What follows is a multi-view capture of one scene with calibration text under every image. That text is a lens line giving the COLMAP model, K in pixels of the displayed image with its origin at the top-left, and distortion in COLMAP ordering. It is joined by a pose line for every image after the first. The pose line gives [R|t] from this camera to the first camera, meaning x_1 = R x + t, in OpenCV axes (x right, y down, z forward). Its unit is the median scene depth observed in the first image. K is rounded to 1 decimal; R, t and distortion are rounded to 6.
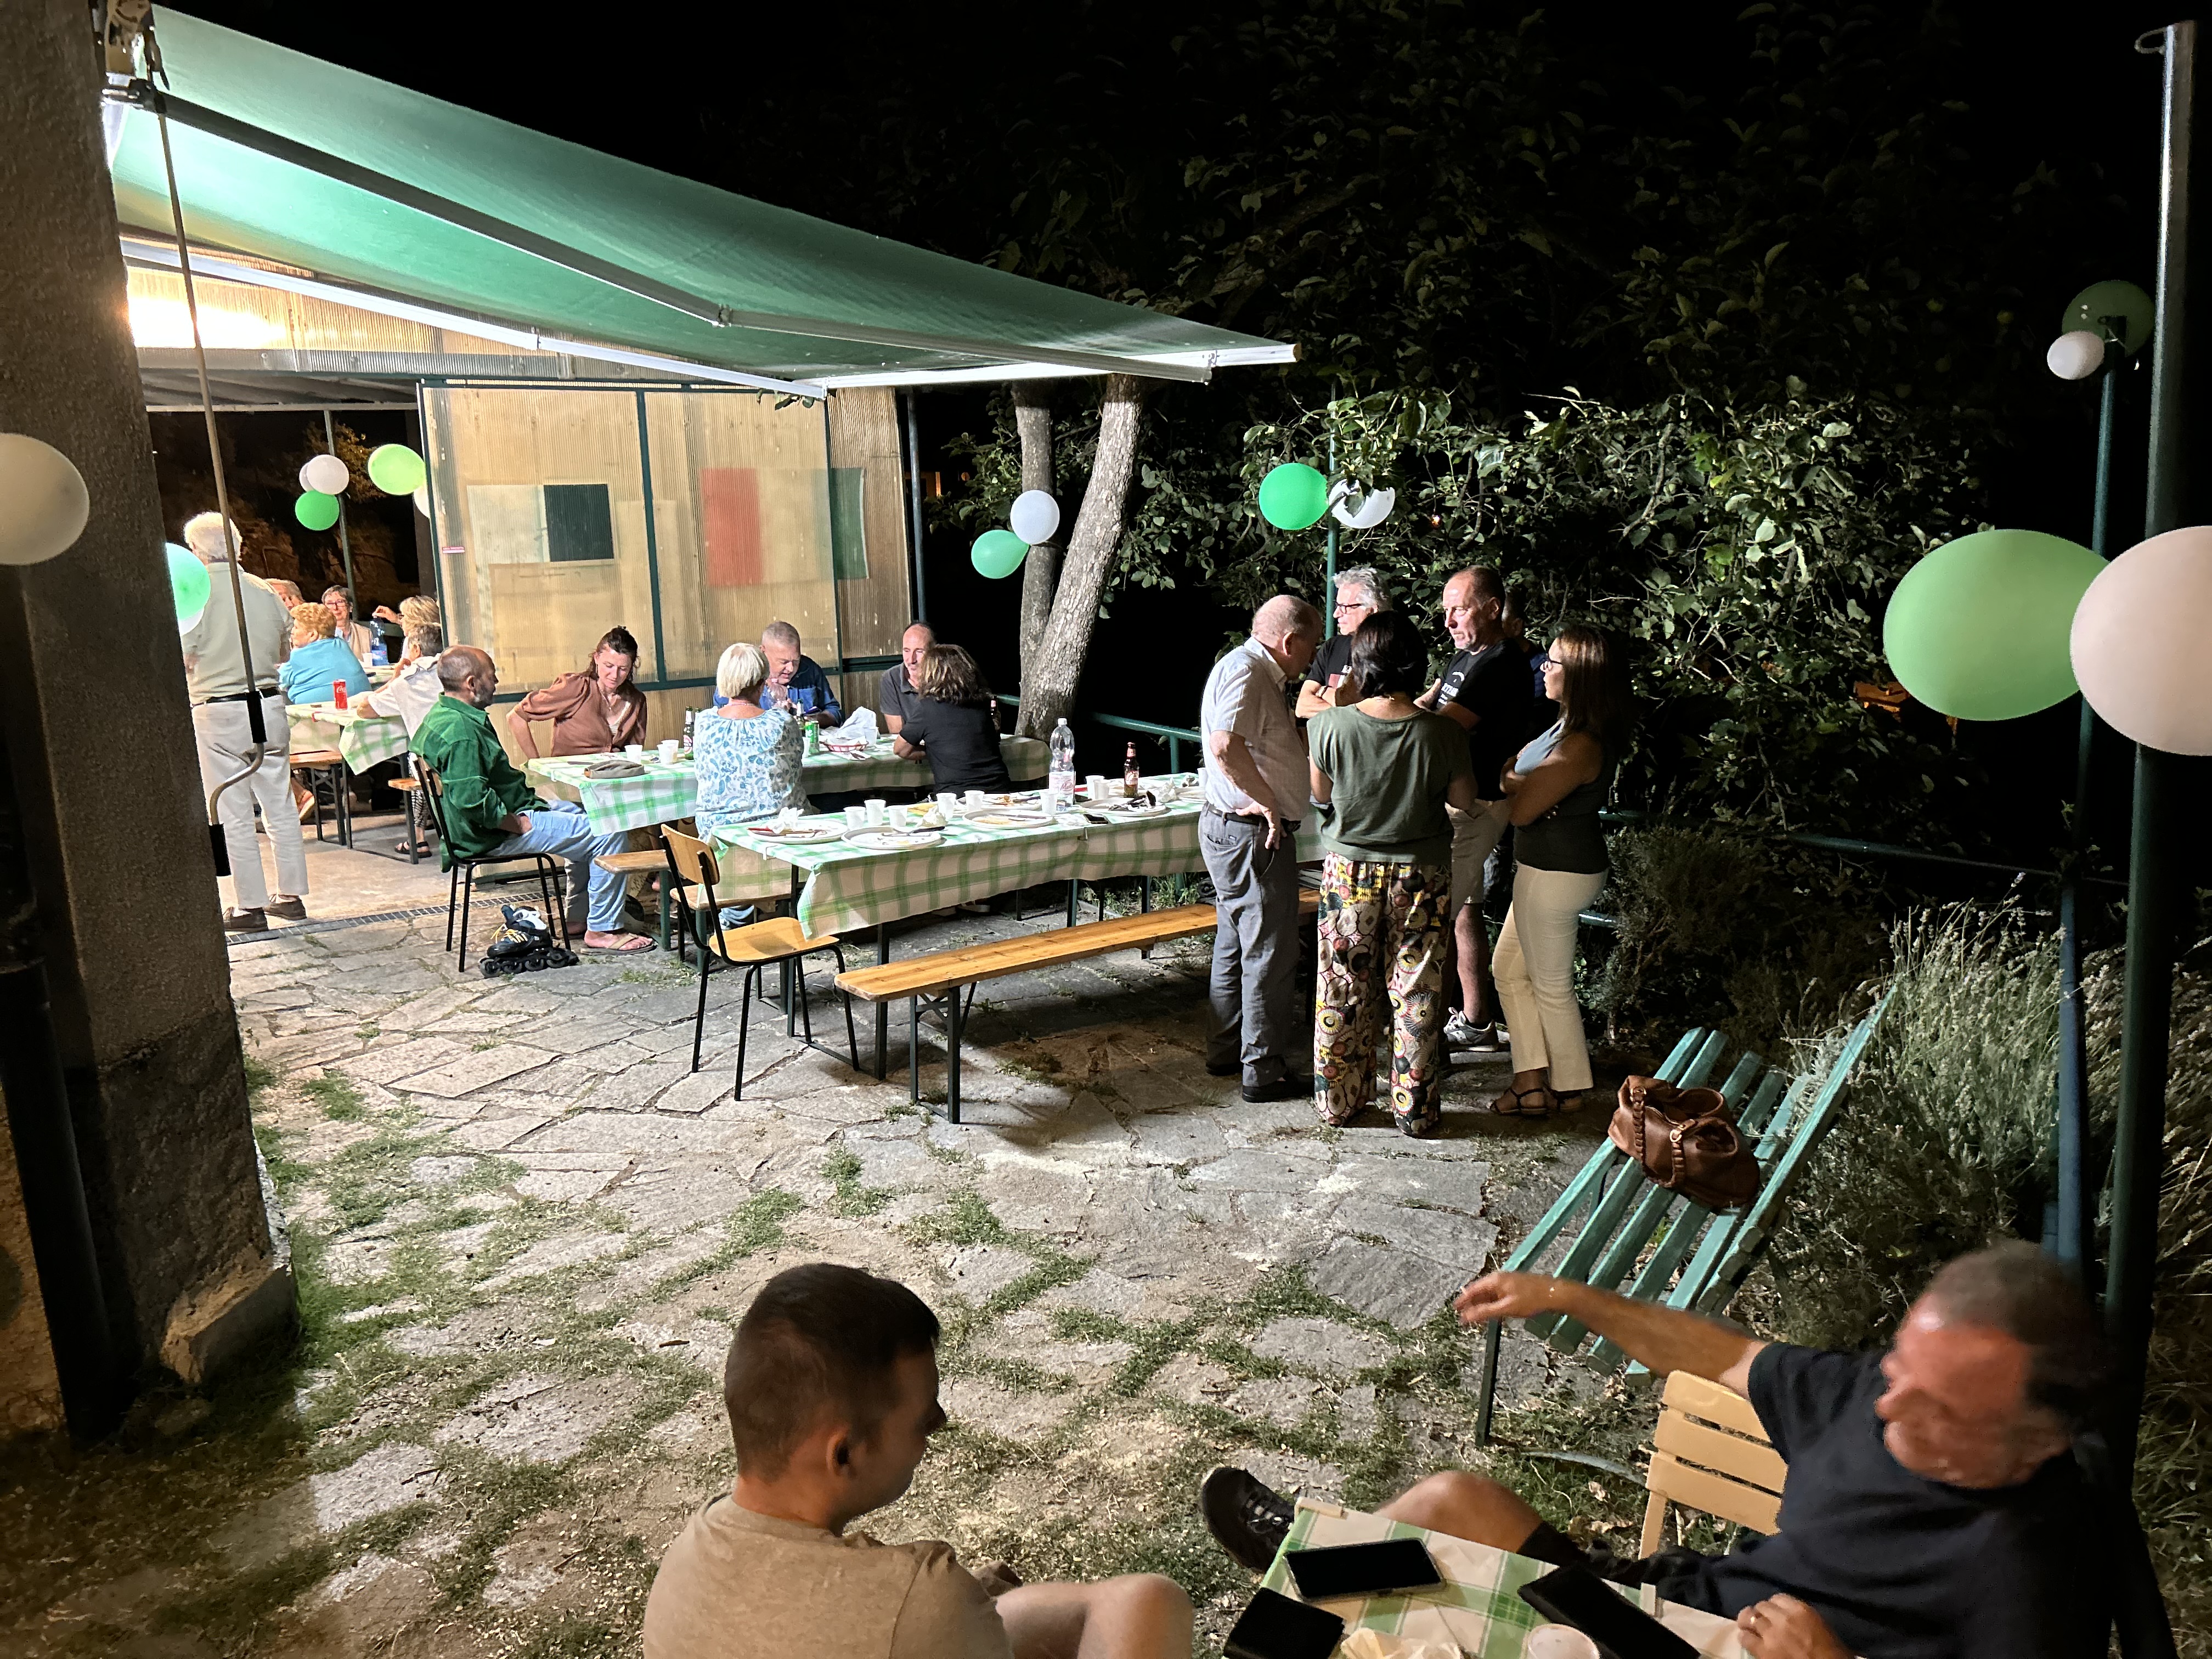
lens RADIAL K [[1703.3, 0, 1120.6], [0, 1703.3, 830.3], [0, 0, 1]] dist [0.015219, -0.004190]
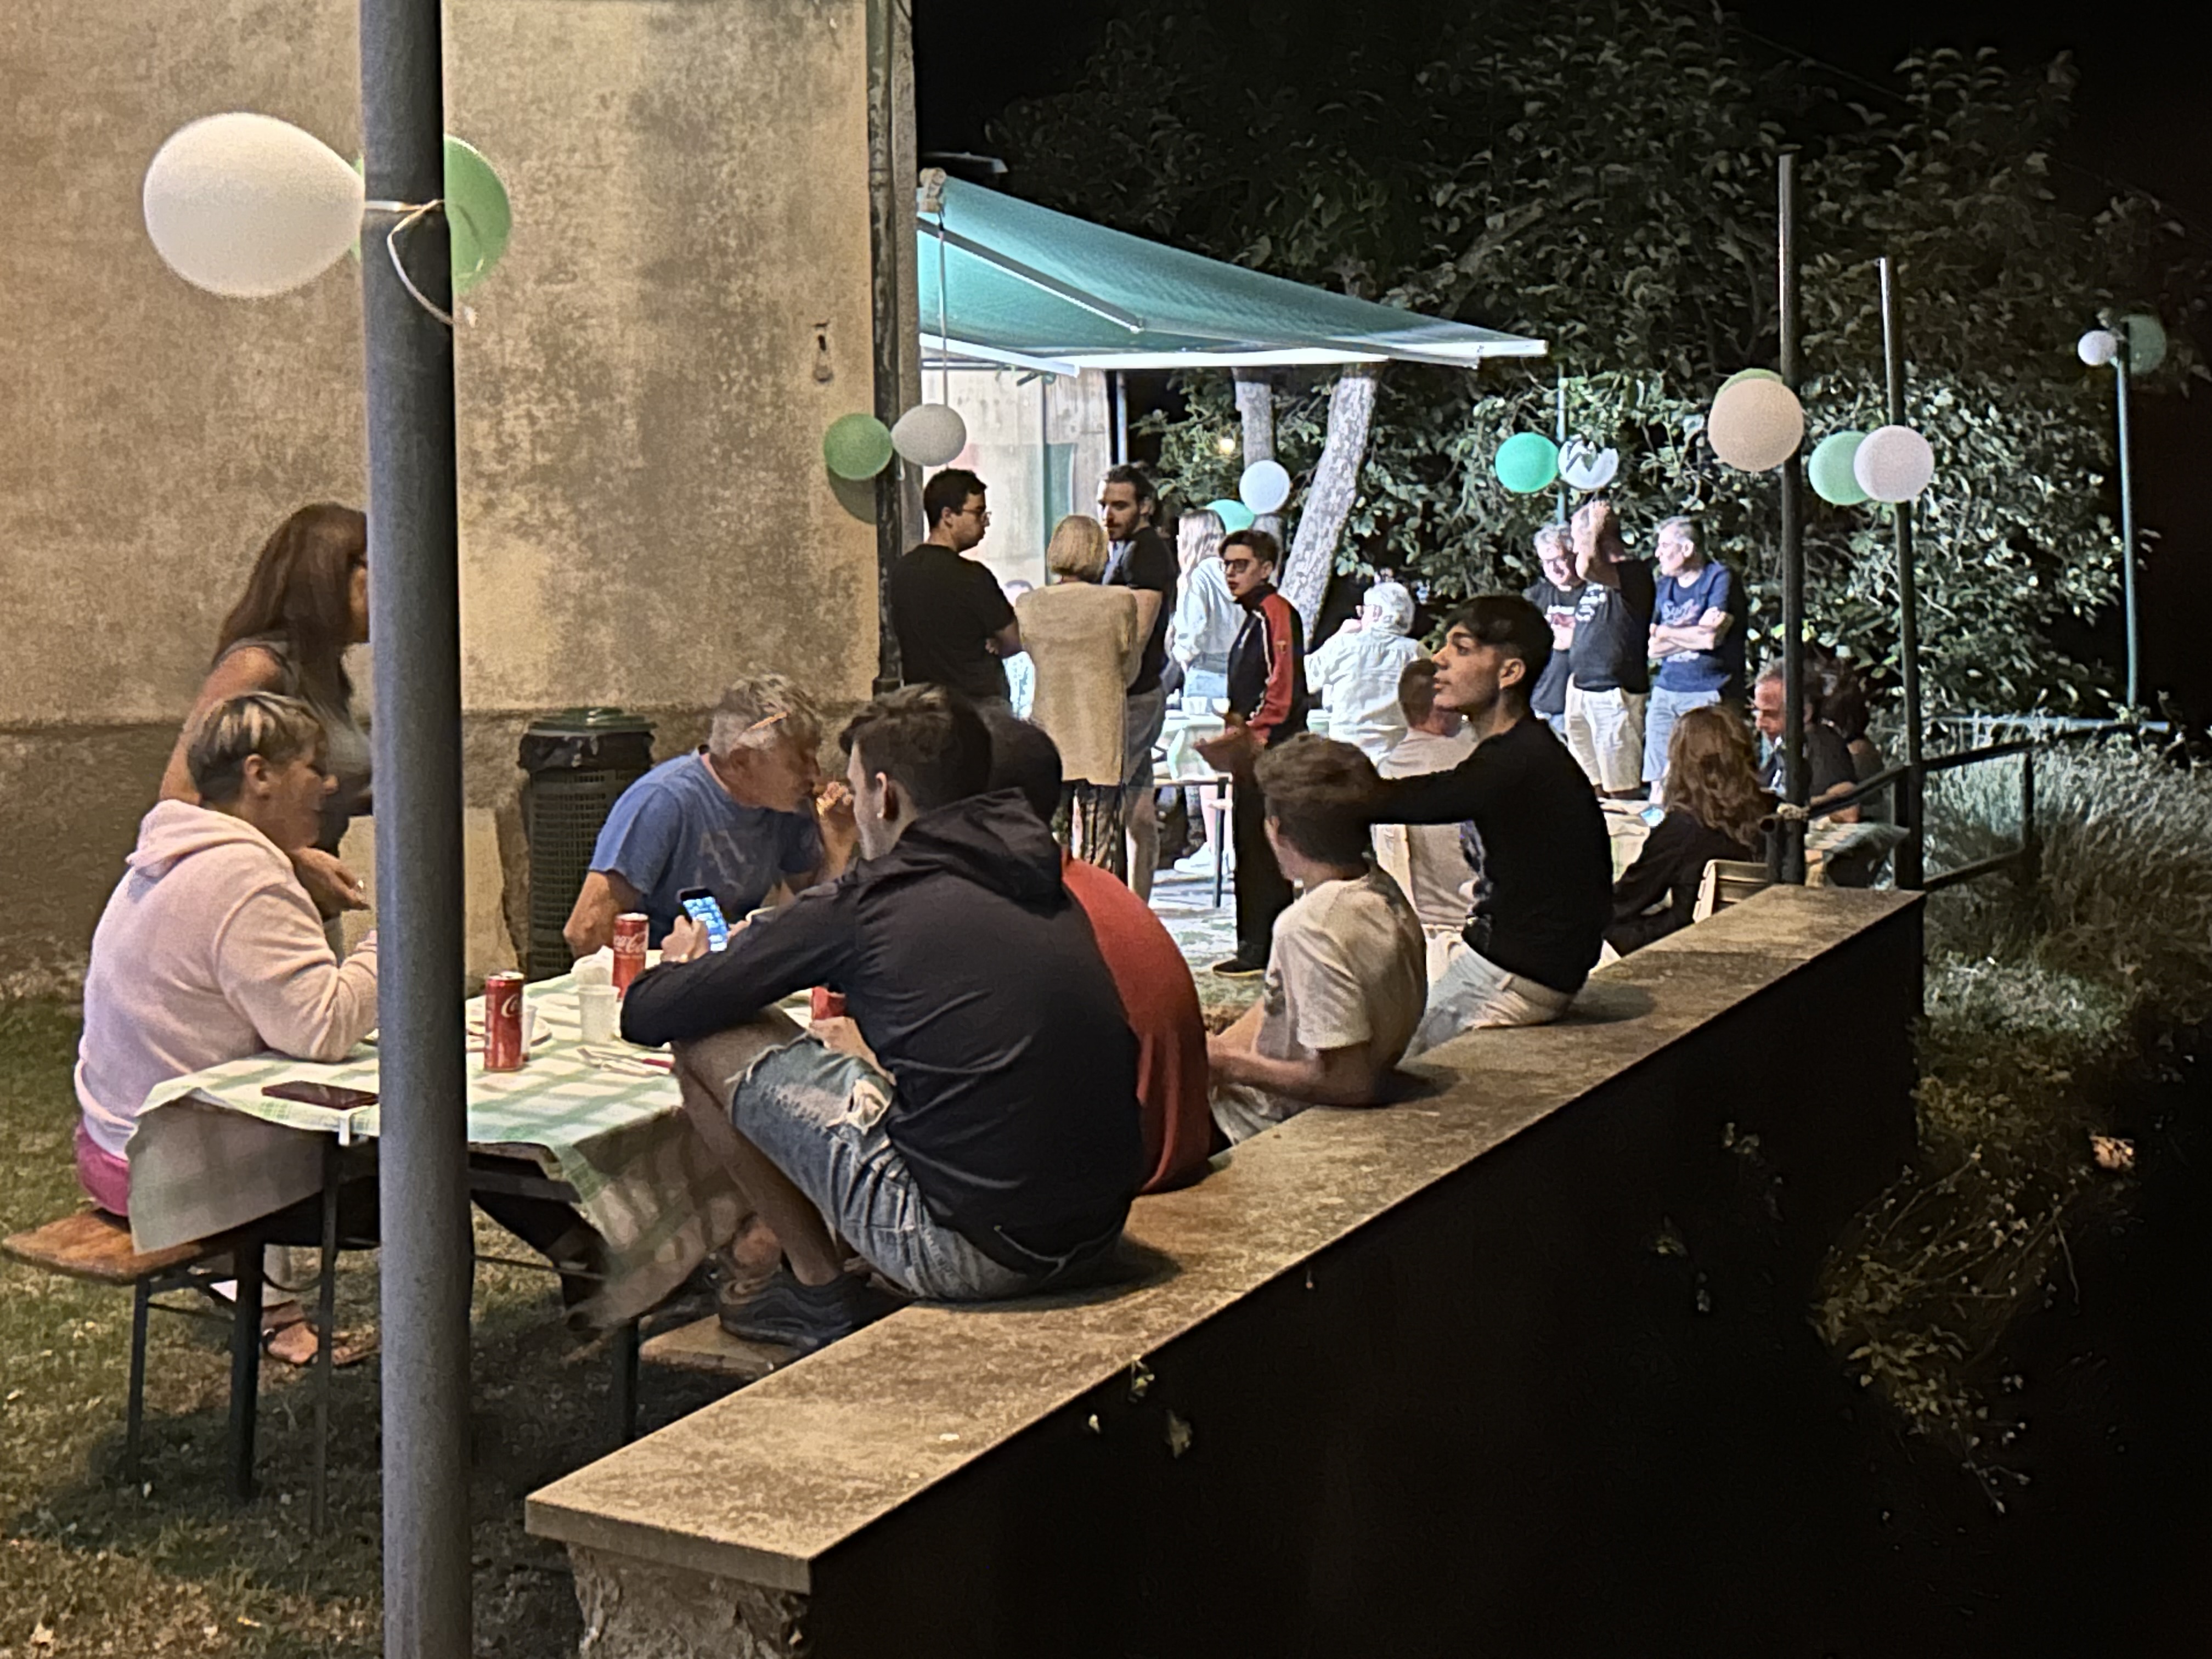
lens RADIAL K [[3455.8, 0, 1101.3], [0, 3455.8, 829.8], [0, 0, 1]] dist [0.012261, 0.000000]
pose [[0.999893, -0.004406, 0.013975, -0.201264], [0.005906, 0.994004, -0.109181, 0.276293], [-0.013410, 0.109252, 0.993924, -1.166061]]
